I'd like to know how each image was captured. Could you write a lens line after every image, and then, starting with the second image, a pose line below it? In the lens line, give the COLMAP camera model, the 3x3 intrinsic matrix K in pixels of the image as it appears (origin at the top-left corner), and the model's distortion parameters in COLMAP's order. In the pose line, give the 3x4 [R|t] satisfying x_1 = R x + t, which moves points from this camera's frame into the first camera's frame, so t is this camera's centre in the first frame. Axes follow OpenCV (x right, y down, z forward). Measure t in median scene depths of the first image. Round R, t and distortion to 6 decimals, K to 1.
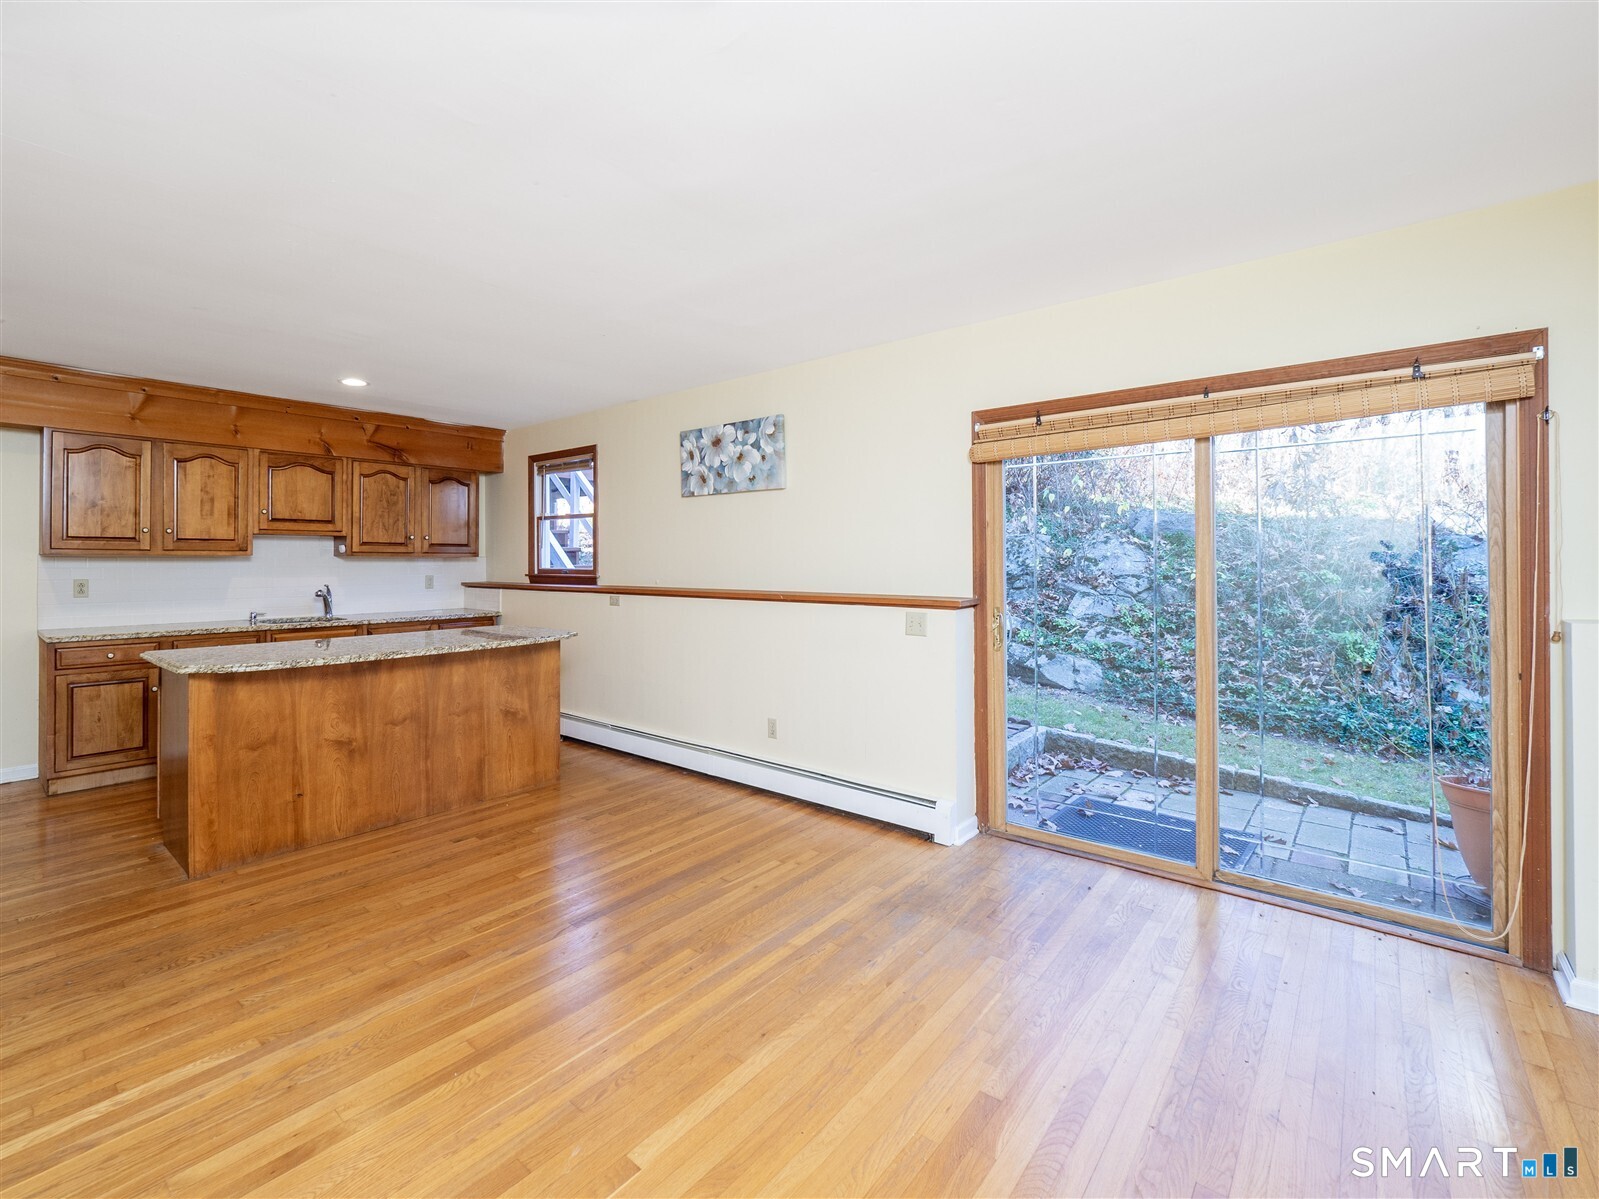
lens RADIAL K [[683.6, 0, 802.1], [0, 683.6, 554.9], [0, 0, 1]] dist [-0.007514, 0.001418]
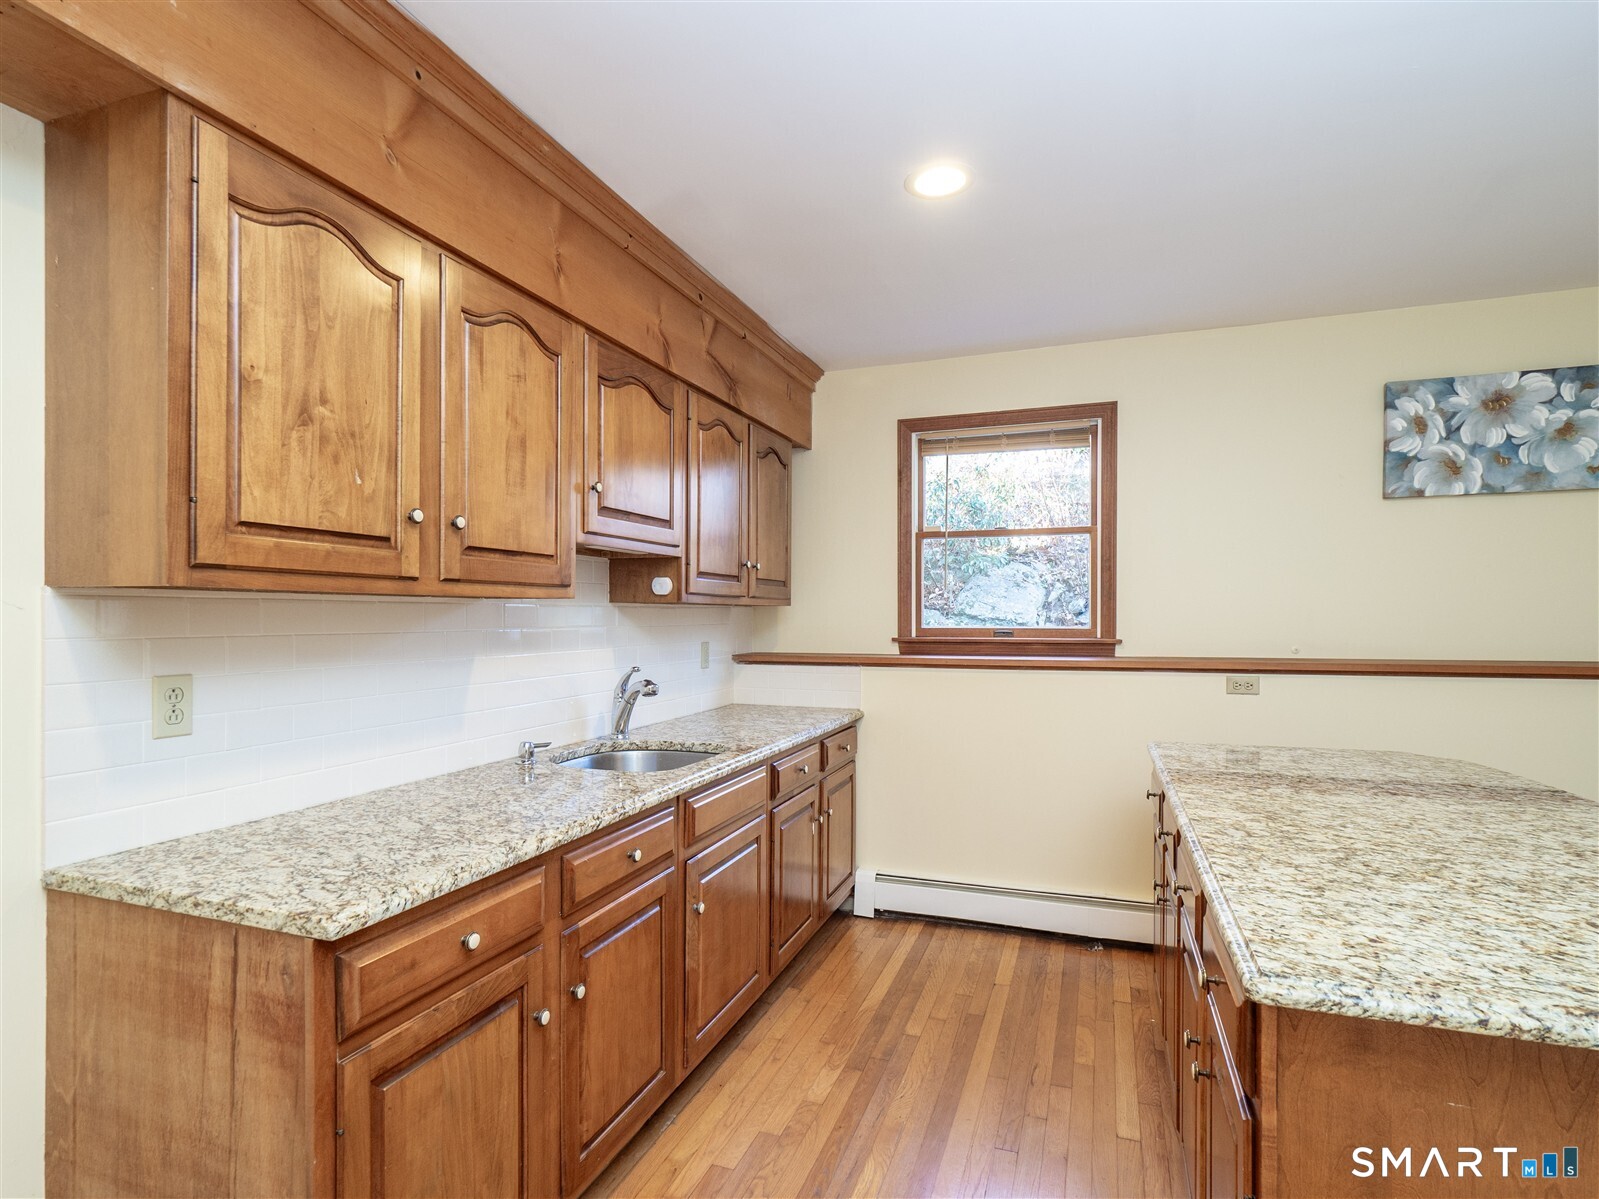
lens RADIAL K [[782.2, 0, 801.1], [0, 782.2, 609.6], [0, 0, 1]] dist [-0.001234, -0.000343]
pose [[0.947910, 0.001671, 0.318533, -0.863129], [-0.001546, 0.999999, -0.000644, 0.007911], [-0.318533, 0.000118, 0.947912, 0.560715]]
